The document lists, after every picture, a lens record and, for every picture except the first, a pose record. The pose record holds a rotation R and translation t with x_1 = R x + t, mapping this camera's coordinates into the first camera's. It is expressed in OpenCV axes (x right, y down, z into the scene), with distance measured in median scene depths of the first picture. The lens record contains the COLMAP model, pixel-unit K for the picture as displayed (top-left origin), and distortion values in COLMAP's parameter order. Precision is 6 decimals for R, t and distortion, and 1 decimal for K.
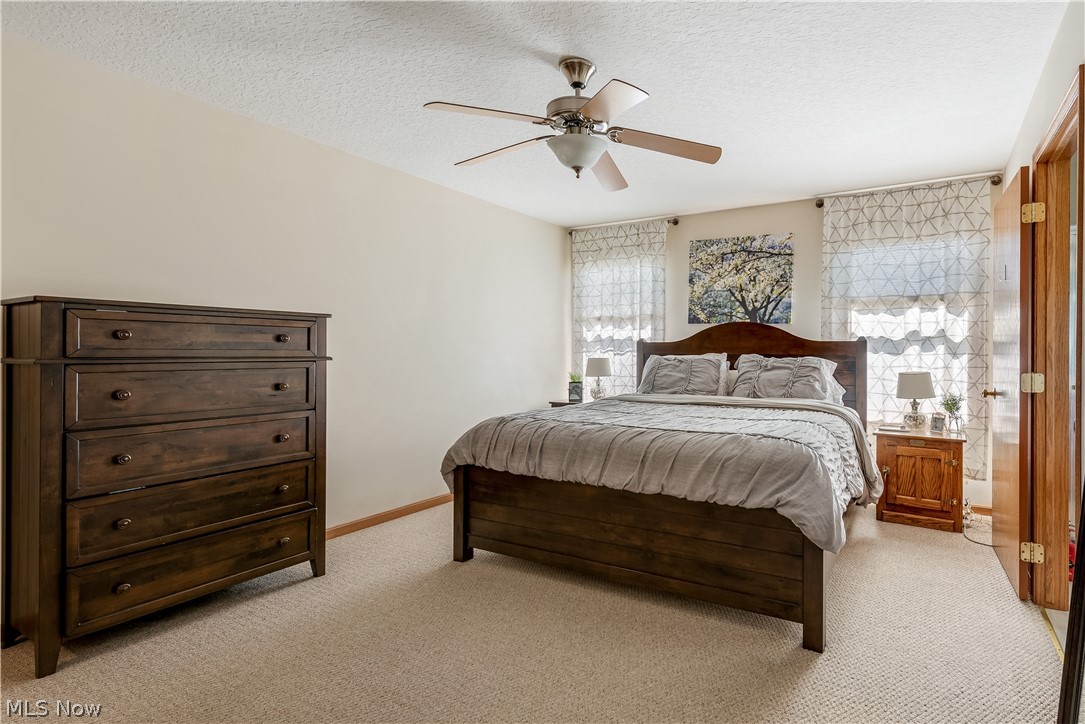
lens RADIAL K [[501.8, 0, 671.6], [0, 501.8, 348.2], [0, 0, 1]] dist [0.004186, 0.000013]
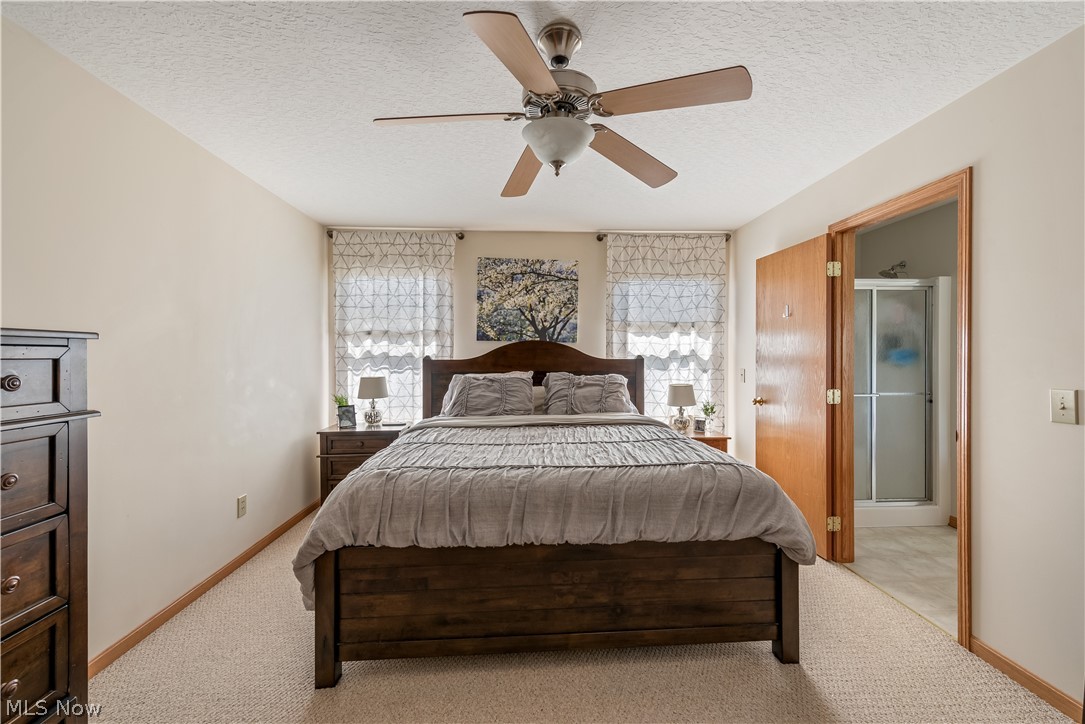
lens RADIAL K [[426.2, 0, 519.1], [0, 426.2, 352.6], [0, 0, 1]] dist [0.014904, -0.006813]
pose [[0.873475, -0.002137, 0.486864, -0.342320], [0.000576, 0.999994, 0.003355, -0.031541], [-0.486868, -0.002650, 0.873471, 0.249672]]
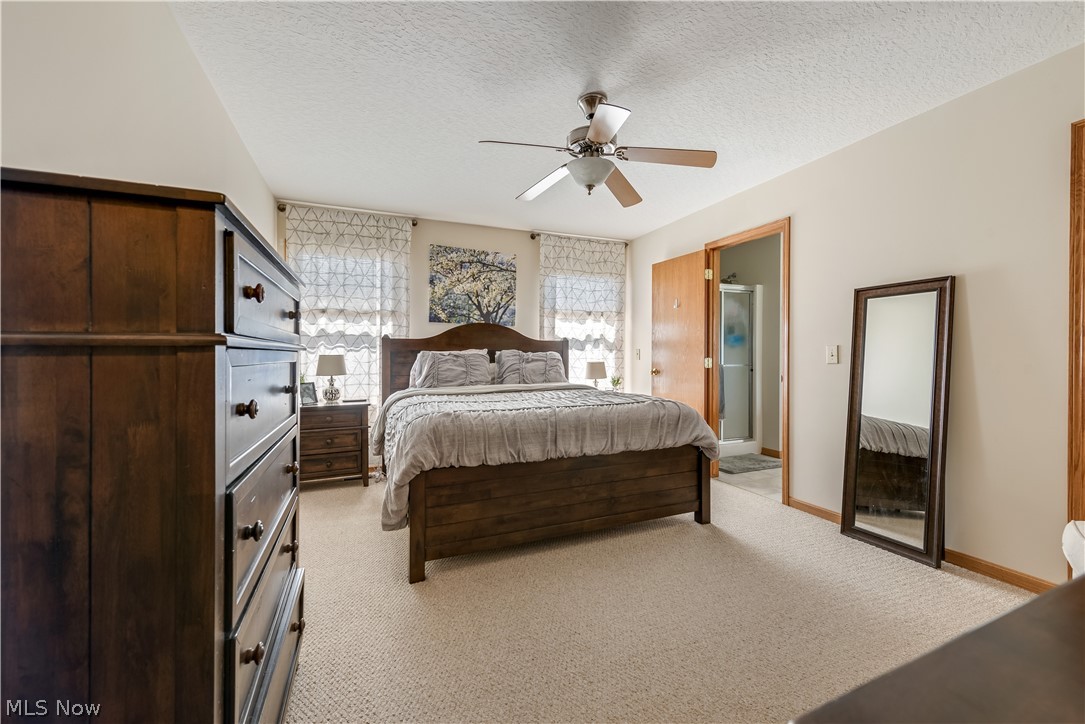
lens RADIAL K [[455.7, 0, 520.7], [0, 455.7, 356.1], [0, 0, 1]] dist [0.003776, -0.000238]
pose [[0.646941, -0.005447, 0.762521, -0.652338], [-0.000833, 0.999969, 0.007850, 0.017977], [-0.762540, -0.005714, 0.646916, 0.253285]]
